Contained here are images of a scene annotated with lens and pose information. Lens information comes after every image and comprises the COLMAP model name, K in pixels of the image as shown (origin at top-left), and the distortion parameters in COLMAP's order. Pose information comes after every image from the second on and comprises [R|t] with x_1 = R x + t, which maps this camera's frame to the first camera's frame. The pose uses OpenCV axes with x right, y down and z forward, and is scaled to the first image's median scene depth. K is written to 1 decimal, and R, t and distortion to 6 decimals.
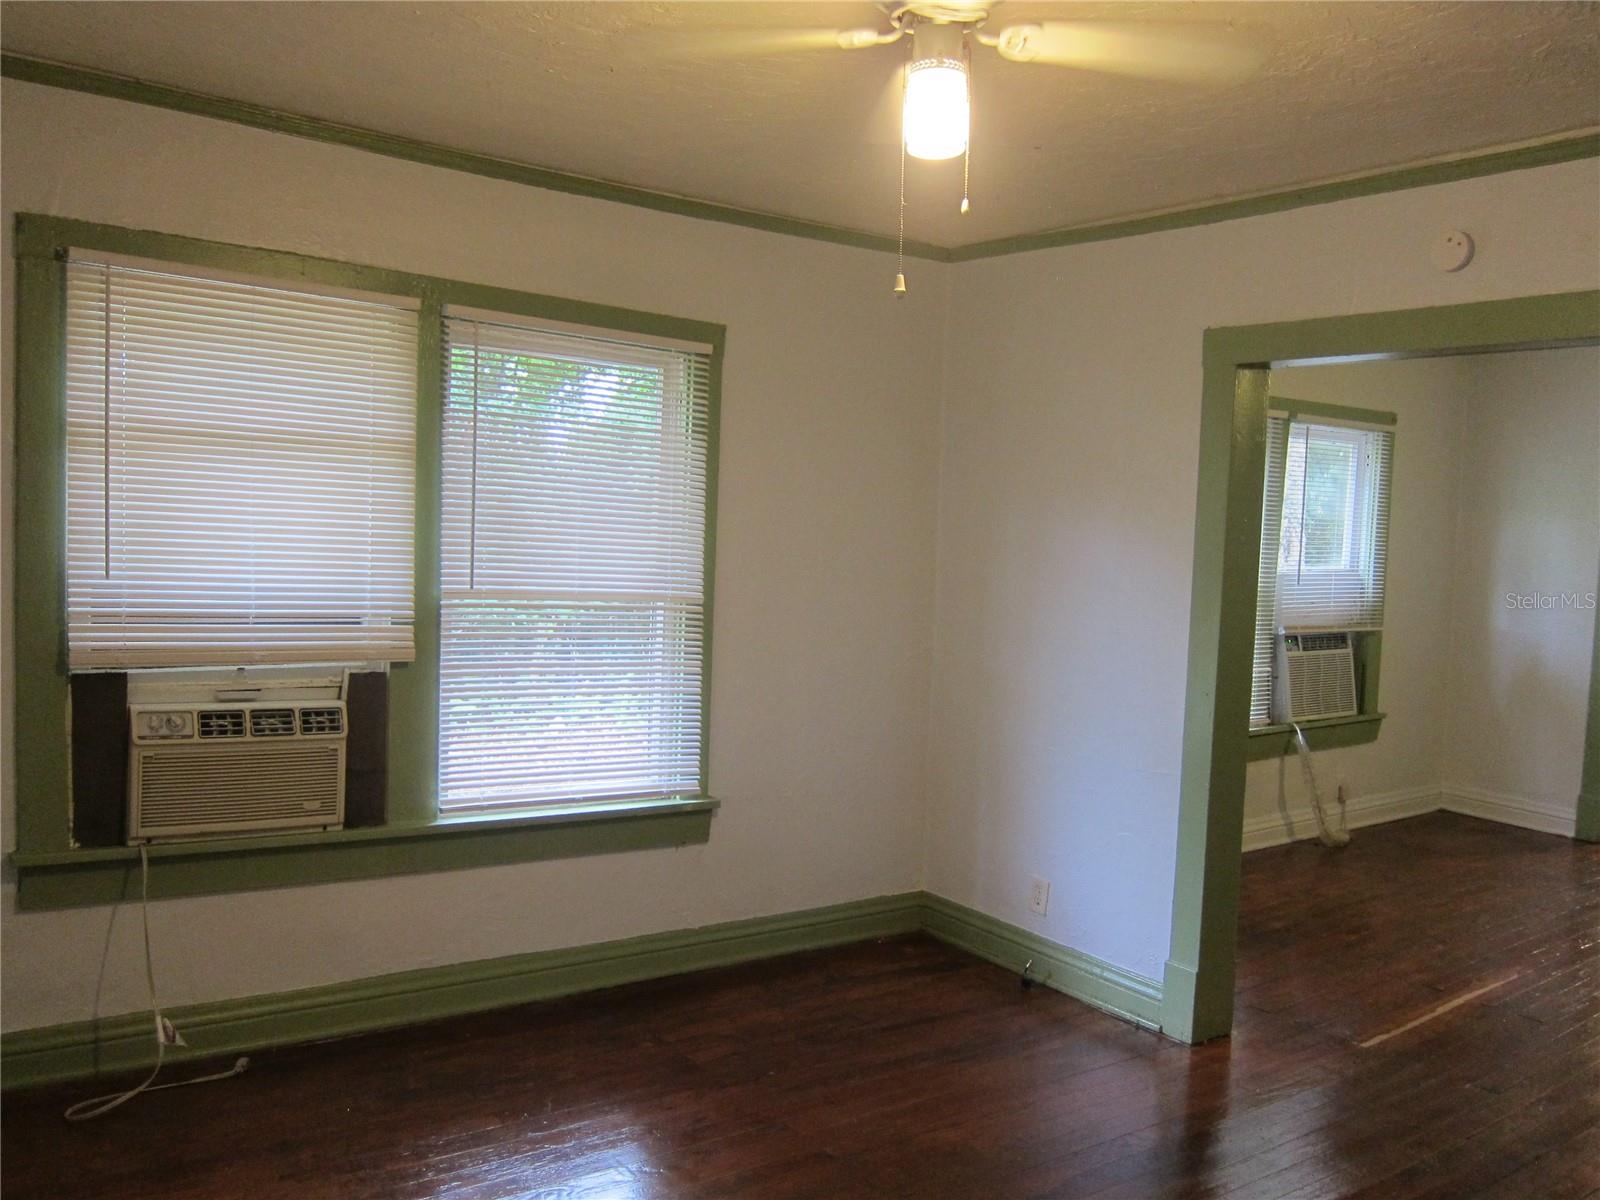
lens RADIAL K [[1328.1, 0, 800.0], [0, 1328.1, 600.0], [0, 0, 1]] dist [-0.066313, 0.024376]
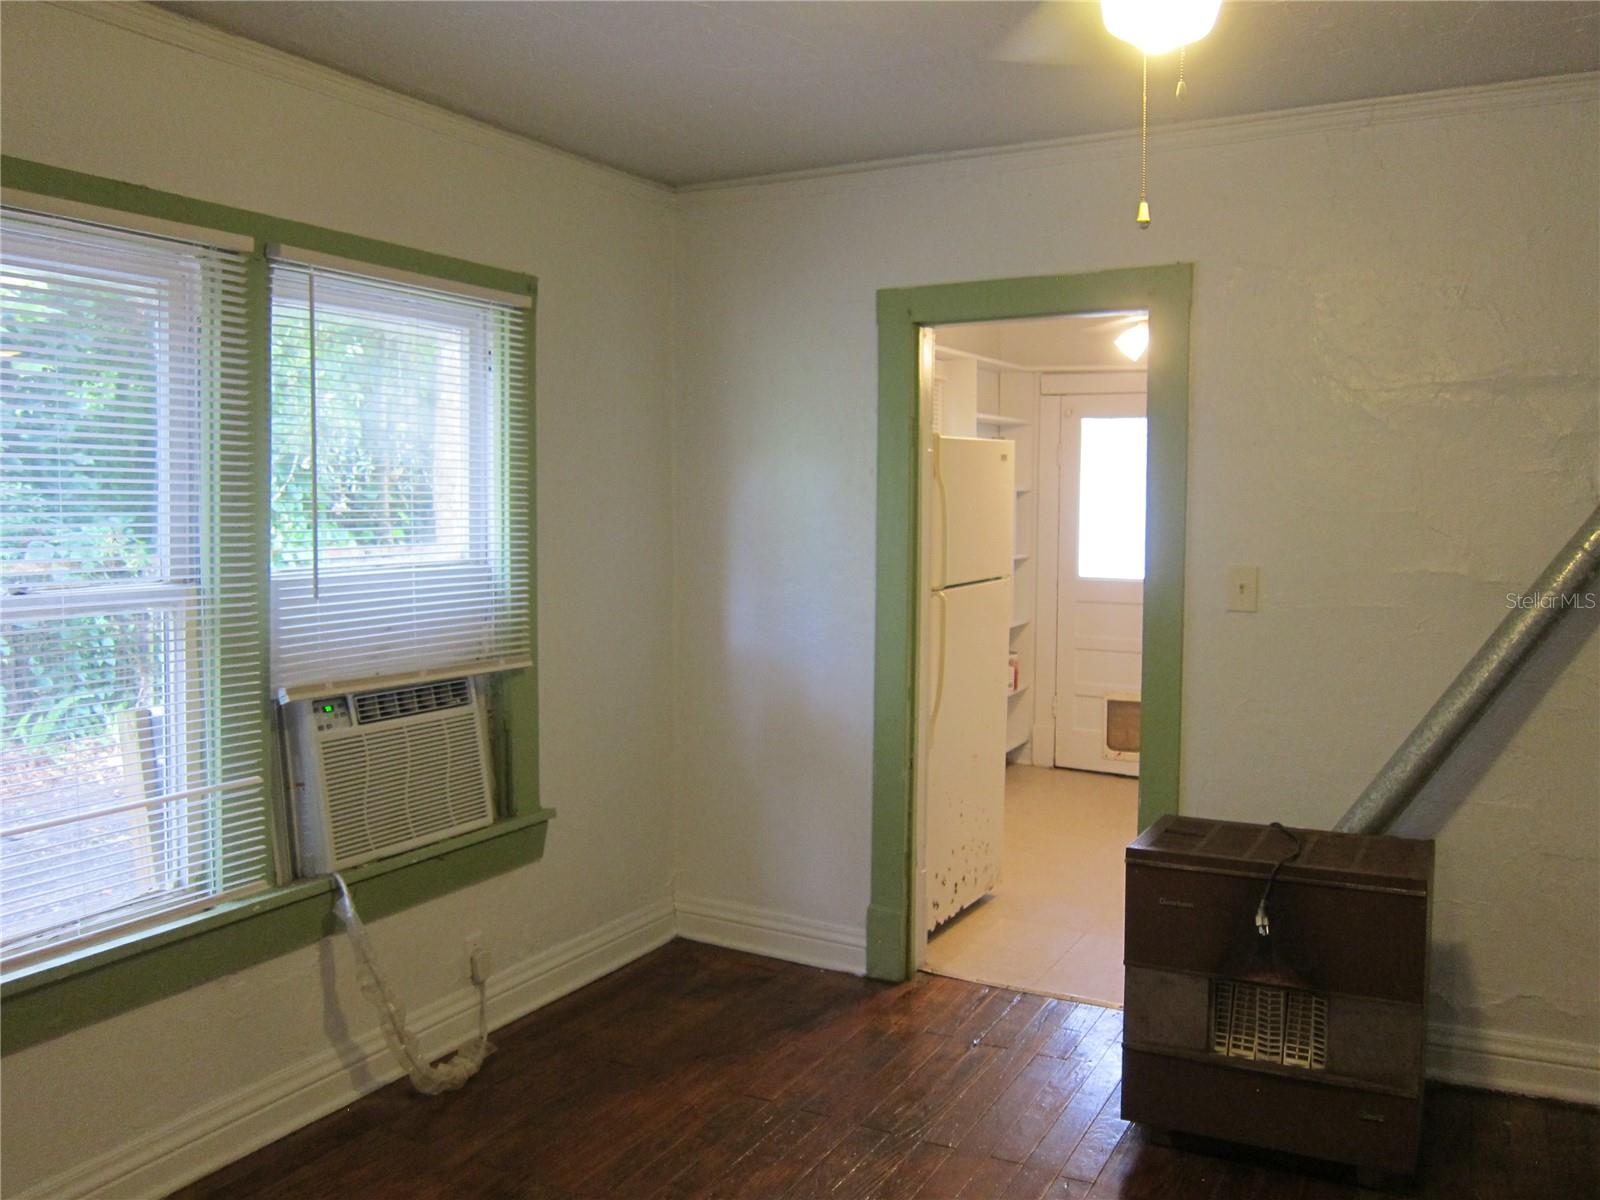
lens RADIAL K [[1338.4, 0, 796.0], [0, 1338.4, 625.7], [0, 0, 1]] dist [-0.050663, 0.004623]
pose [[0.899140, -0.065652, 0.432709, 0.303934], [0.054319, 0.997781, 0.038516, -0.010115], [-0.434277, -0.011127, 0.900711, 0.445921]]
